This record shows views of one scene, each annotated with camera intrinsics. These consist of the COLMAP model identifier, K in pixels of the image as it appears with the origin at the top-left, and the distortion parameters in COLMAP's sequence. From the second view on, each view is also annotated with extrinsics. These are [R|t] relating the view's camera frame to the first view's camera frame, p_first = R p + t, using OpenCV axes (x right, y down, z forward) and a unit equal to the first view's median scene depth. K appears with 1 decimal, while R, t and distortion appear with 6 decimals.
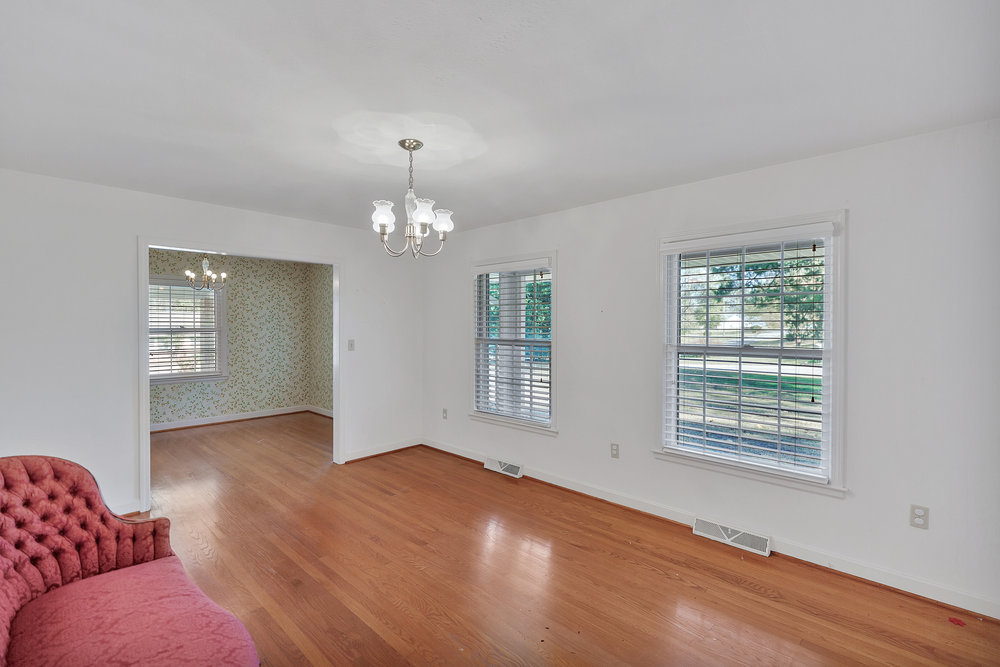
lens RADIAL K [[458.9, 0, 506.3], [0, 458.9, 329.9], [0, 0, 1]] dist [0.003366, 0.000398]
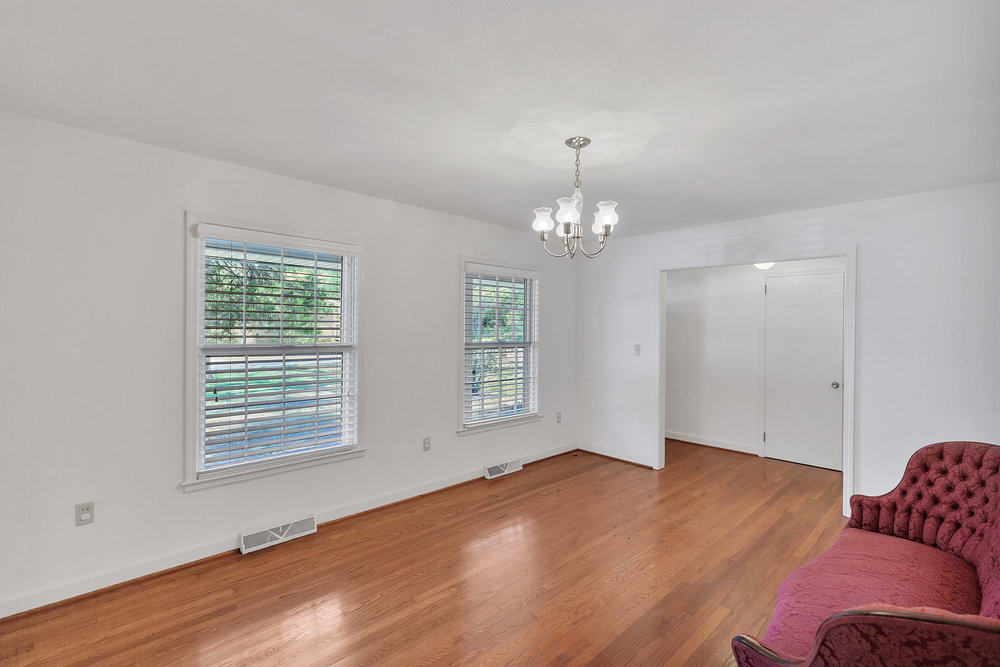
lens RADIAL K [[458.9, 0, 506.2], [0, 458.9, 331.8], [0, 0, 1]] dist [0.003366, 0.000398]
pose [[0.030072, -0.013327, 0.999459, -0.823770], [-0.002006, 0.999908, 0.013393, -0.013573], [-0.999546, -0.002408, 0.030043, 0.783100]]
